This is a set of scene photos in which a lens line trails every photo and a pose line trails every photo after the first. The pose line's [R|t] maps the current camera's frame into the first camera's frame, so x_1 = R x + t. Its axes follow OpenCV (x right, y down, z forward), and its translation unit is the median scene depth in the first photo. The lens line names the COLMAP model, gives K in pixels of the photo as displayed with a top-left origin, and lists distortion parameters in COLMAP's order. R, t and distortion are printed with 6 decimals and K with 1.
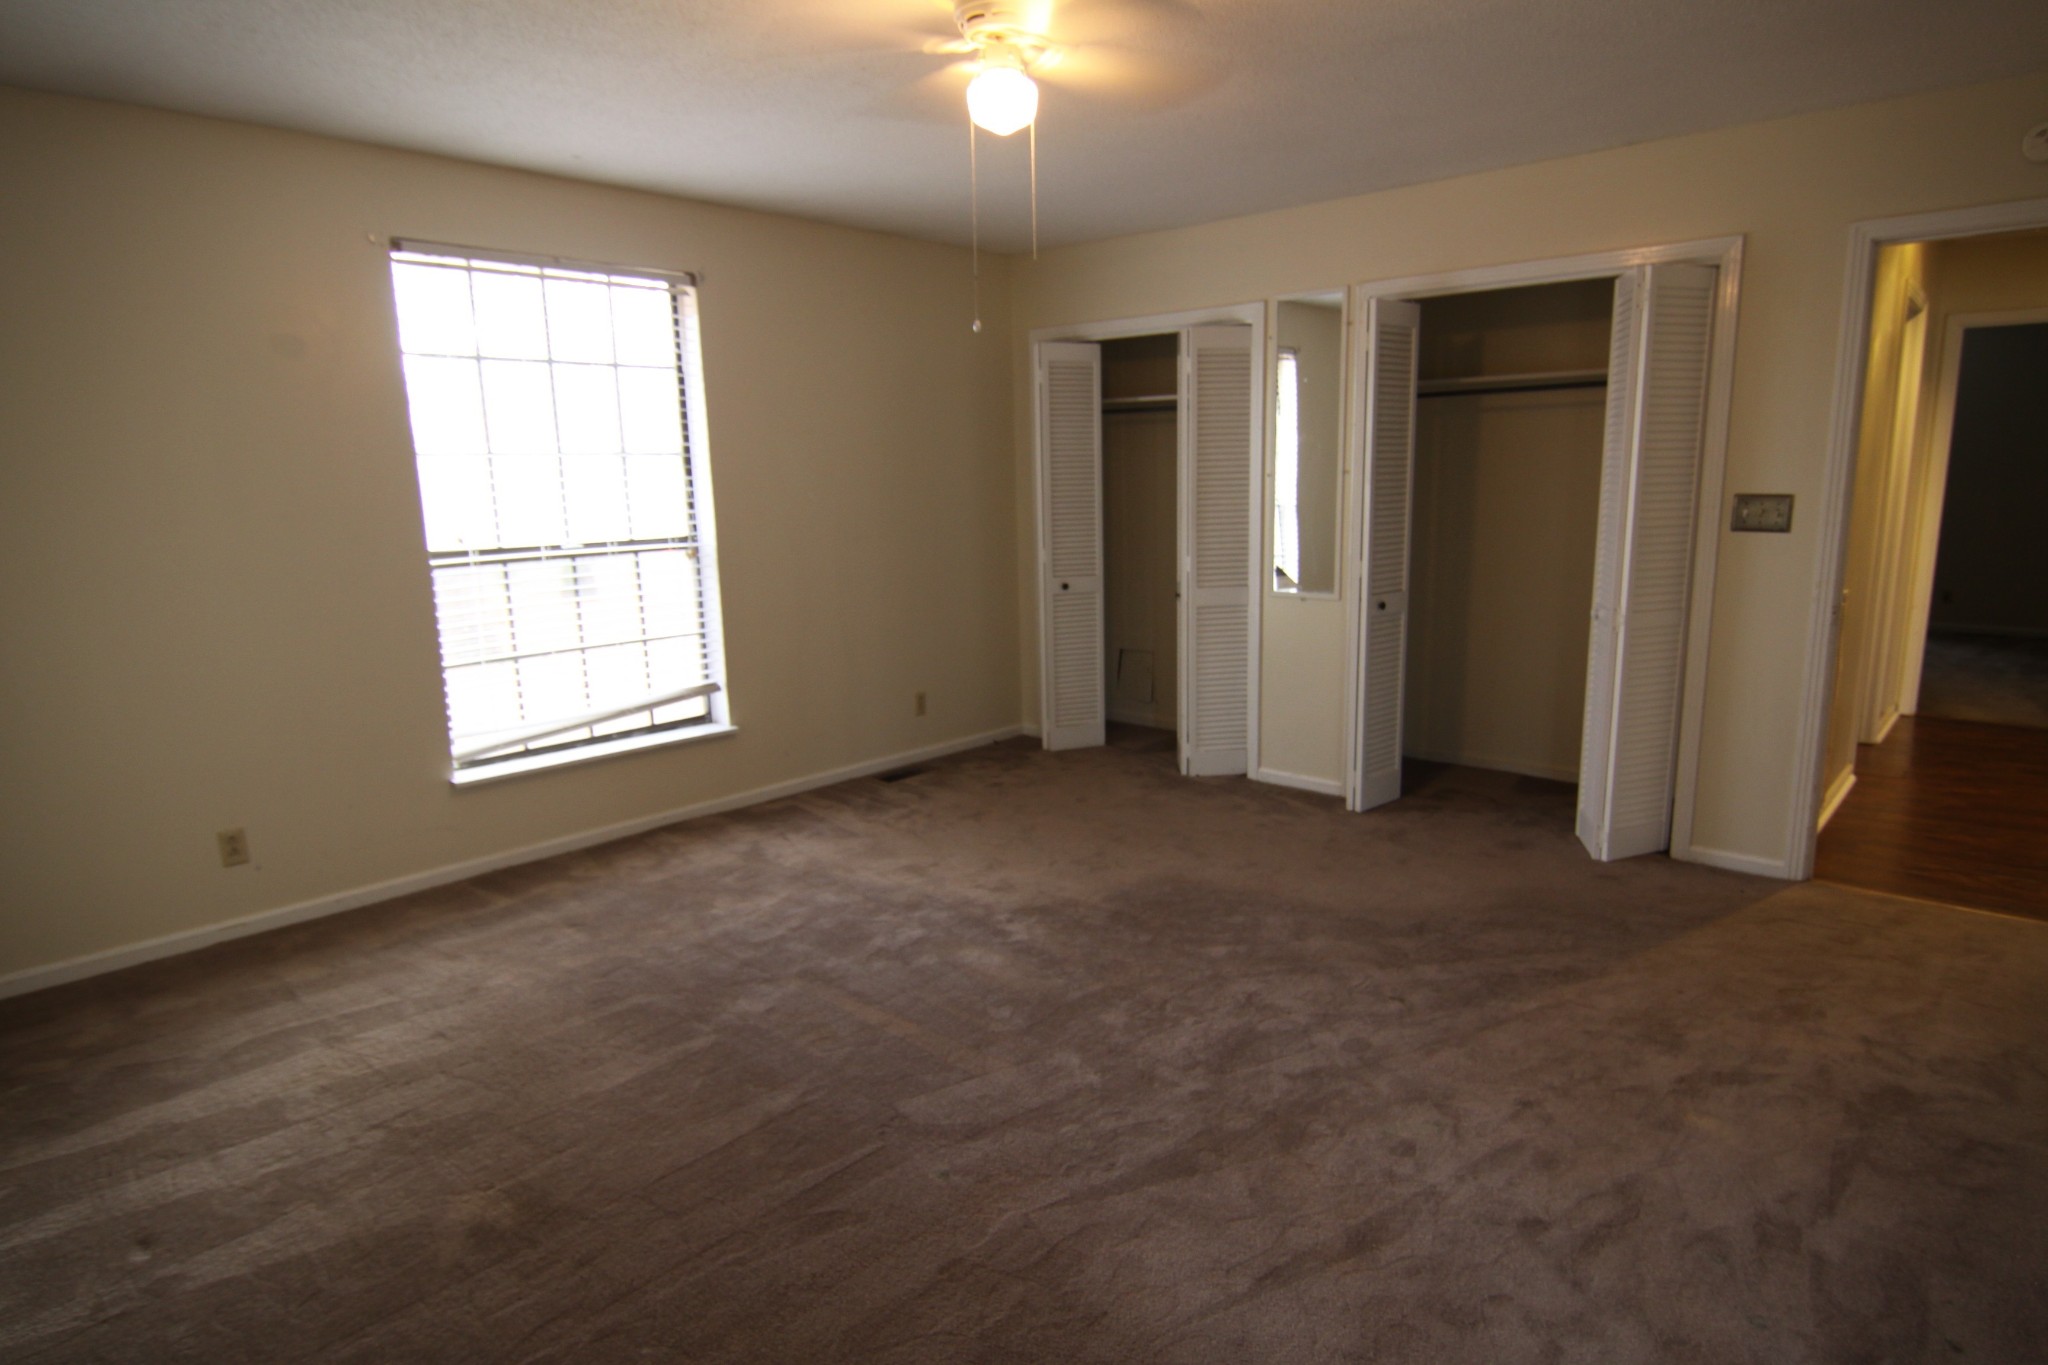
lens RADIAL K [[1175.5, 0, 1031.0], [0, 1175.5, 707.5], [0, 0, 1]] dist [0.001317, -0.016693]
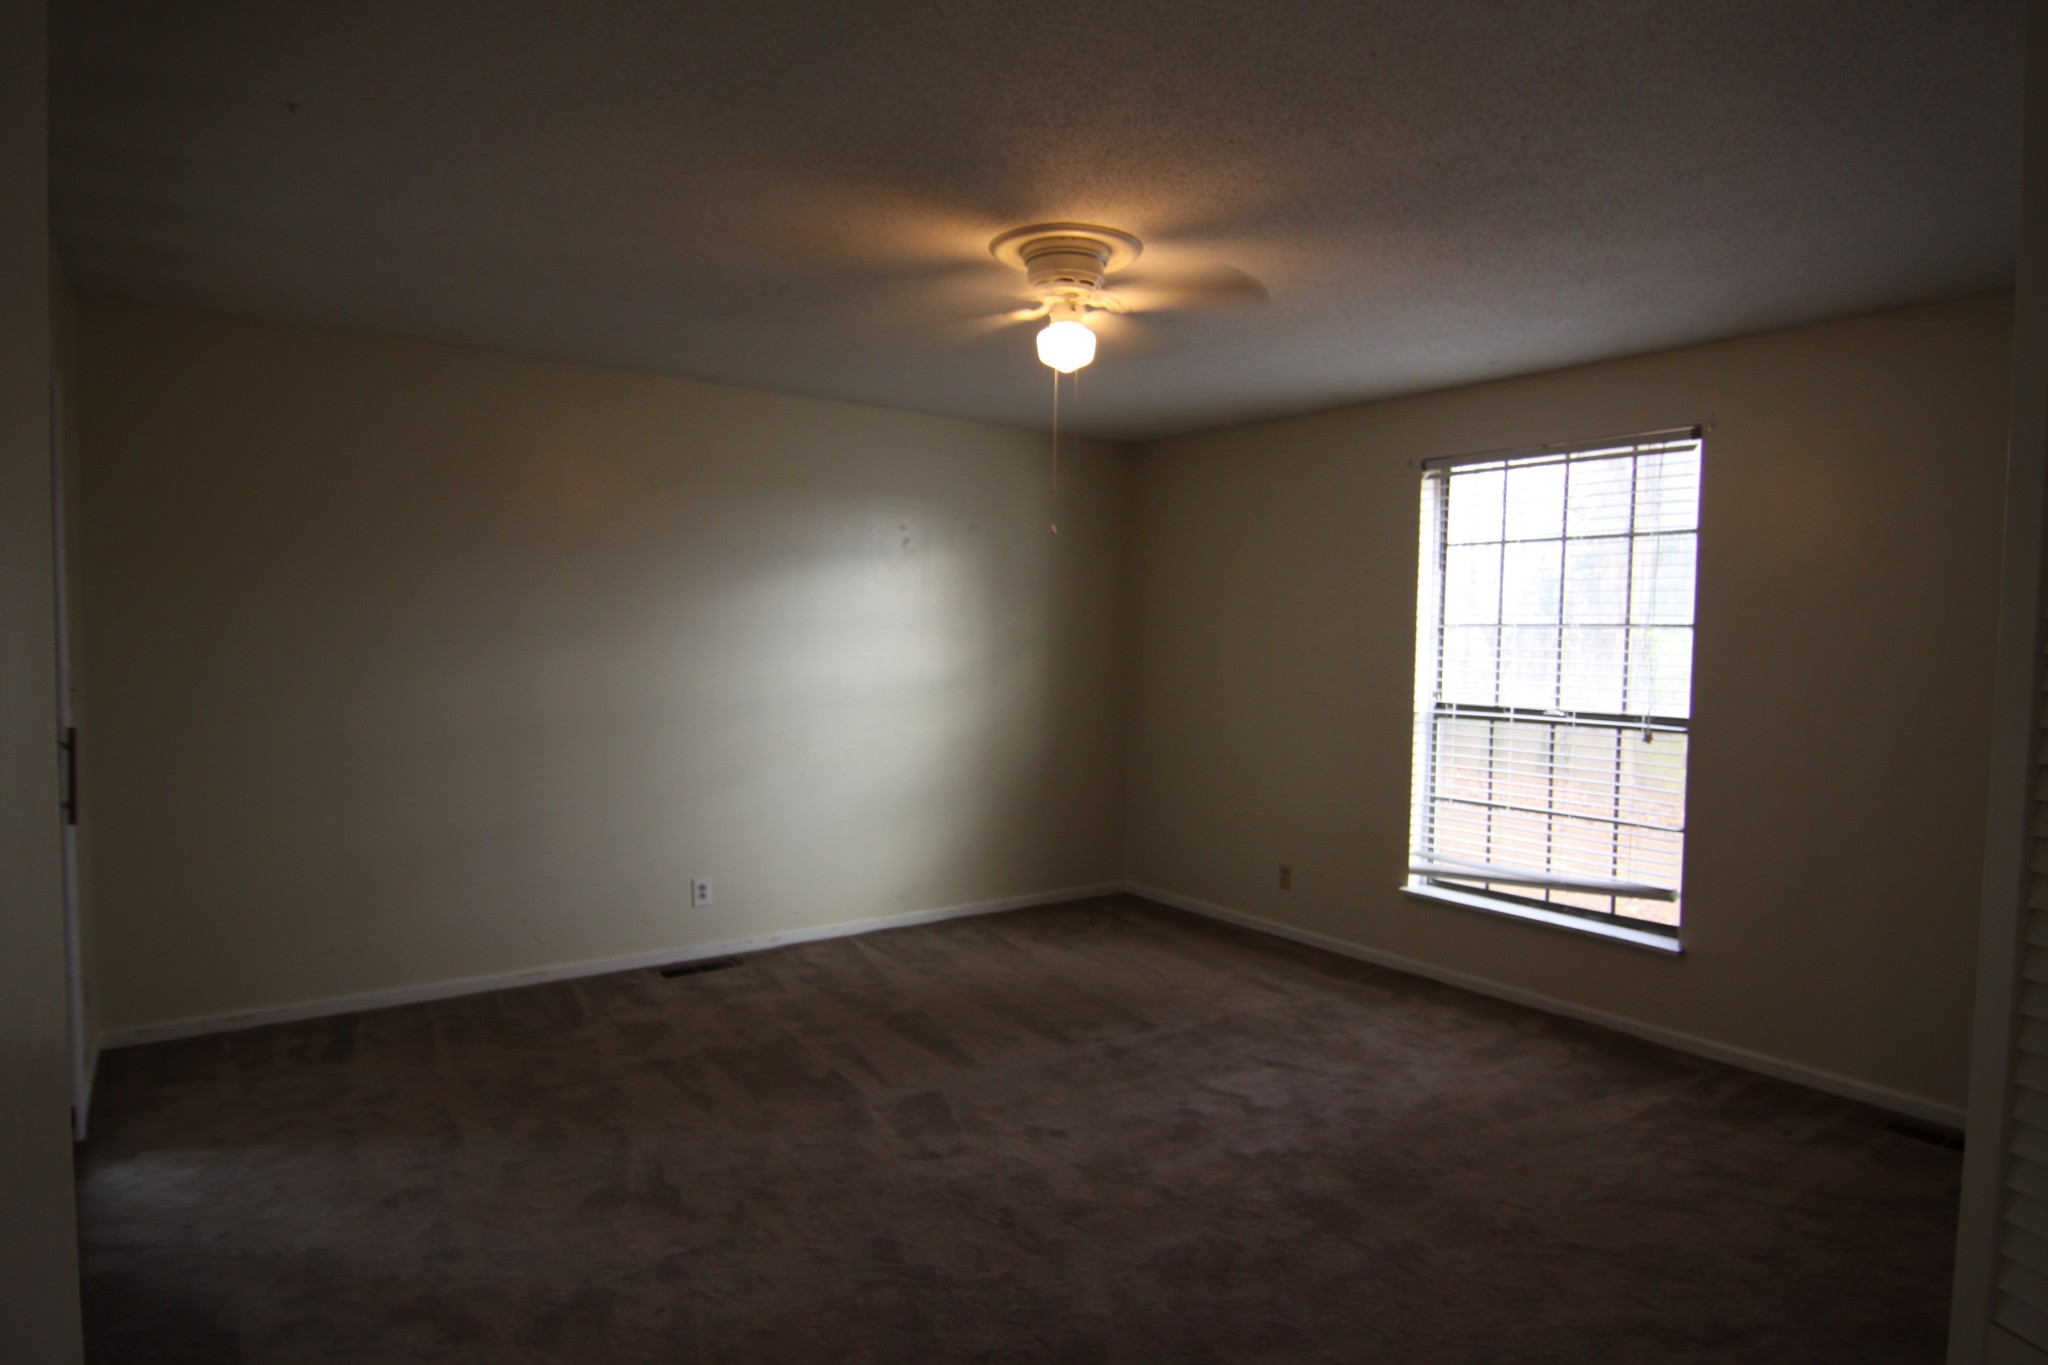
lens RADIAL K [[1175.5, 0, 1031.0], [0, 1175.5, 707.5], [0, 0, 1]] dist [0.001317, -0.016693]
pose [[-0.207974, 0.074362, -0.975304, 0.720815], [-0.204332, 0.971804, 0.117667, -0.172870], [0.956554, 0.223757, -0.186916, 0.767991]]
